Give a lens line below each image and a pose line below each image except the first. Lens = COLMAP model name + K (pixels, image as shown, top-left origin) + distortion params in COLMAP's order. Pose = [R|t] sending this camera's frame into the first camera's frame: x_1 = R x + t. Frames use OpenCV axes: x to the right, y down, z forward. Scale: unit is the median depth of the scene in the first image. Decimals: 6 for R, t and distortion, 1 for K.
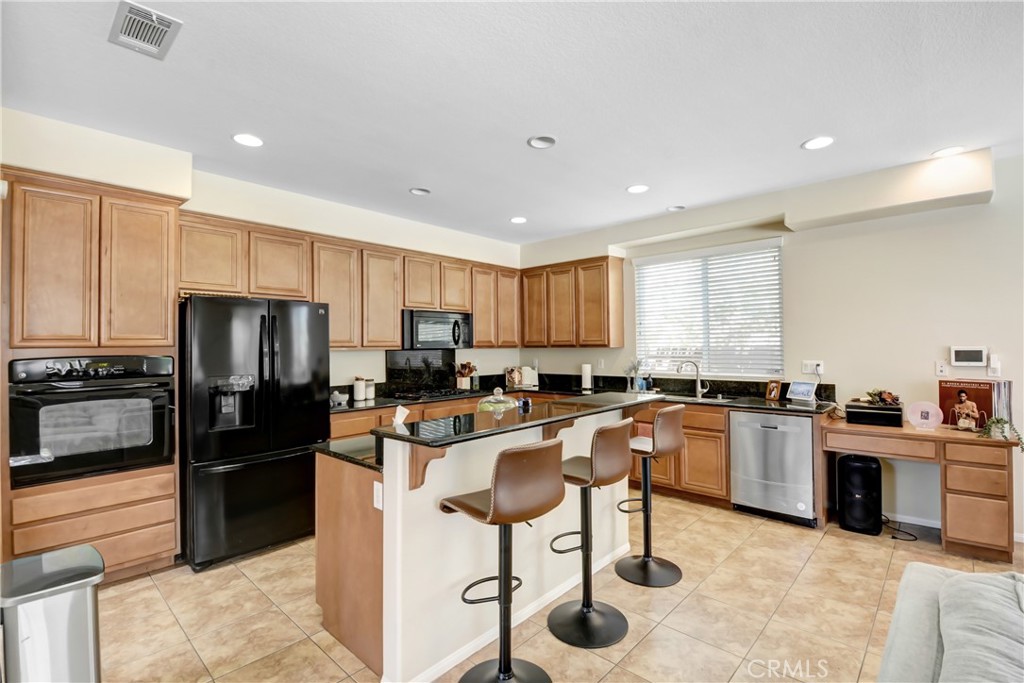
lens RADIAL K [[466.4, 0, 515.4], [0, 466.4, 336.7], [0, 0, 1]] dist [0.000103, -0.013705]
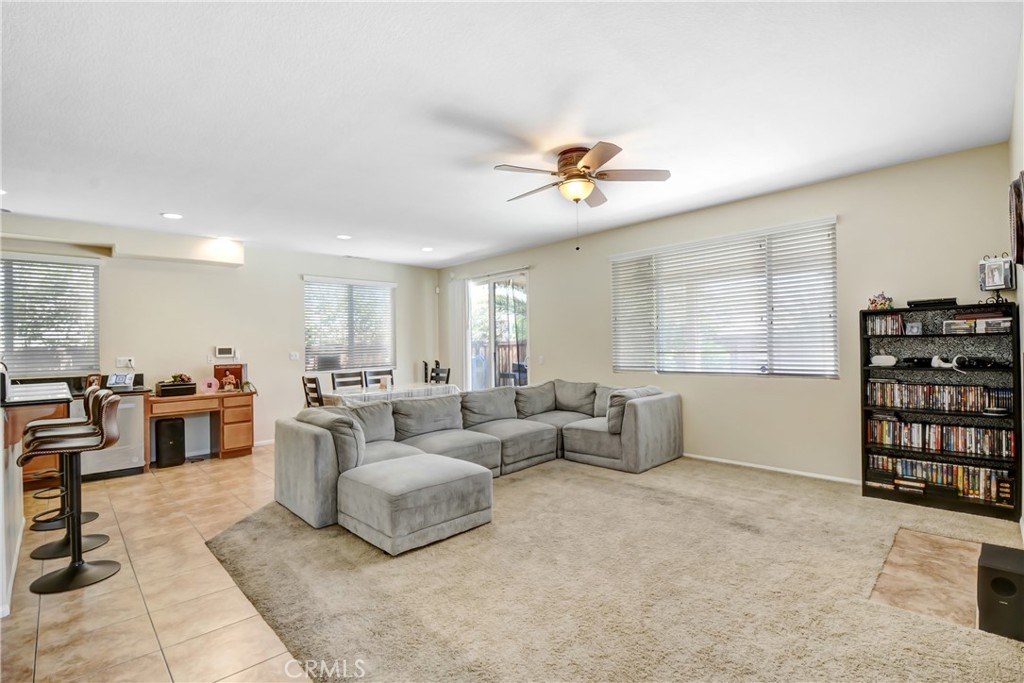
lens RADIAL K [[466.4, 0, 515.4], [0, 466.4, 336.7], [0, 0, 1]] dist [0.000103, -0.013705]
pose [[0.068762, 0.025895, 0.997297, -0.715834], [-0.005238, 0.999659, -0.025595, 0.024754], [-0.997619, -0.003464, 0.068875, -0.241030]]
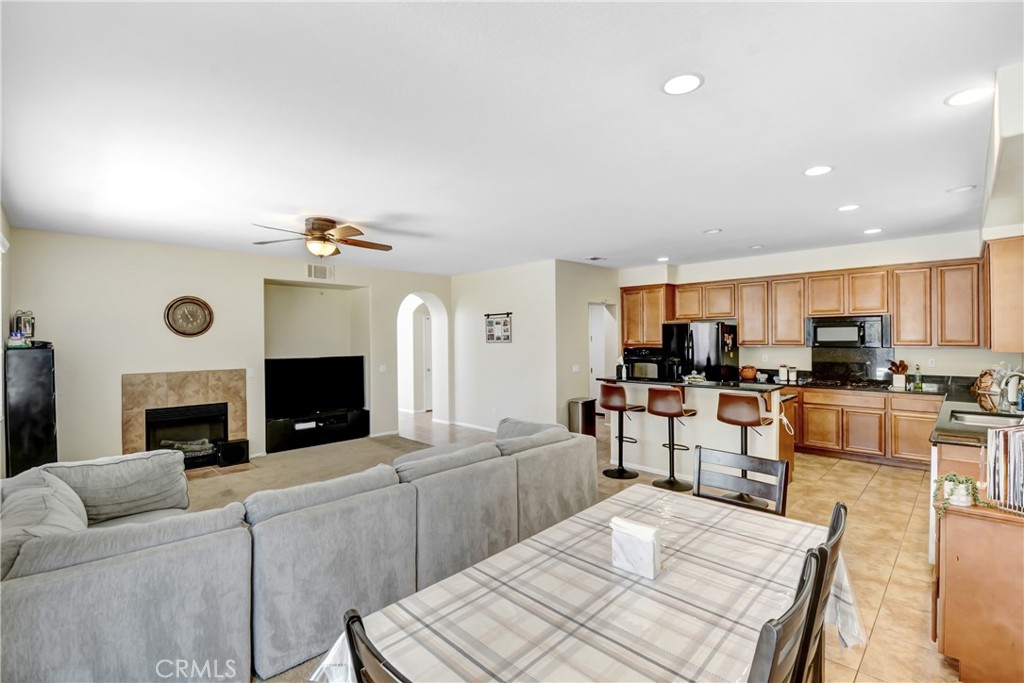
lens RADIAL K [[455.9, 0, 512.3], [0, 455.9, 347.7], [0, 0, 1]] dist [-0.000206, -0.000047]
pose [[-0.047895, 0.015611, -0.998730, 1.549737], [0.018906, 0.999713, 0.014720, -0.008403], [0.998673, -0.018177, -0.048176, 0.278335]]
